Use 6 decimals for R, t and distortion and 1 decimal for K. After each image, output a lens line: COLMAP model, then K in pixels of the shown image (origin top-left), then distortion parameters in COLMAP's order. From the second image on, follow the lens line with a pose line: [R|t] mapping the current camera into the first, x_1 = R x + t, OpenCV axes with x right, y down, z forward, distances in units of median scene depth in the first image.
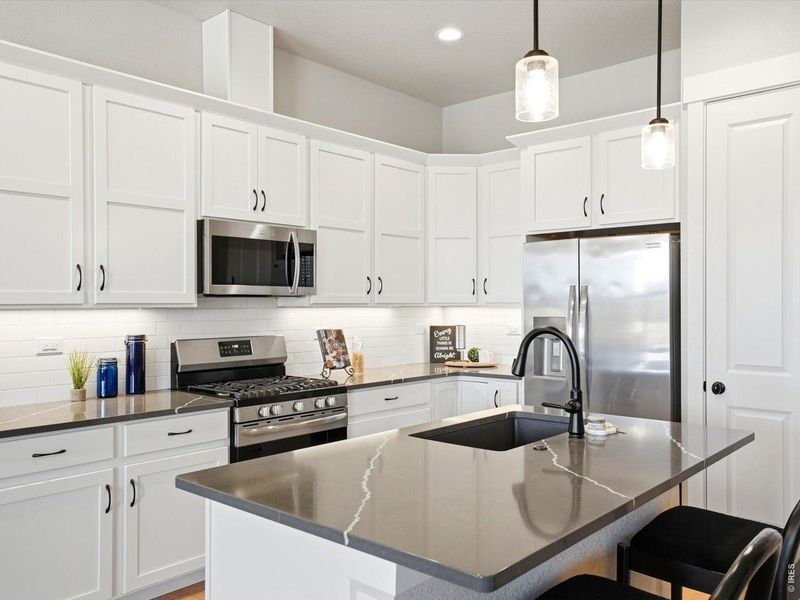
lens RADIAL K [[655.8, 0, 400.0], [0, 655.8, 300.0], [0, 0, 1]] dist [0.002818, 0.002082]
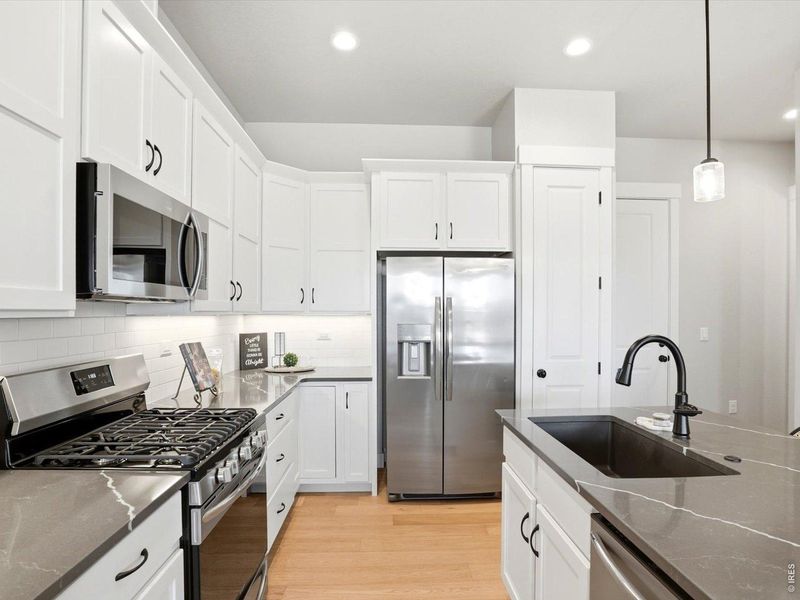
lens RADIAL K [[432.5, 0, 404.1], [0, 432.5, 315.9], [0, 0, 1]] dist [-0.068547, 0.033466]
pose [[0.713339, -0.001951, 0.700817, -0.321254], [-0.008822, 0.999892, 0.011763, 0.003185], [-0.700764, -0.014574, 0.713245, 0.485667]]
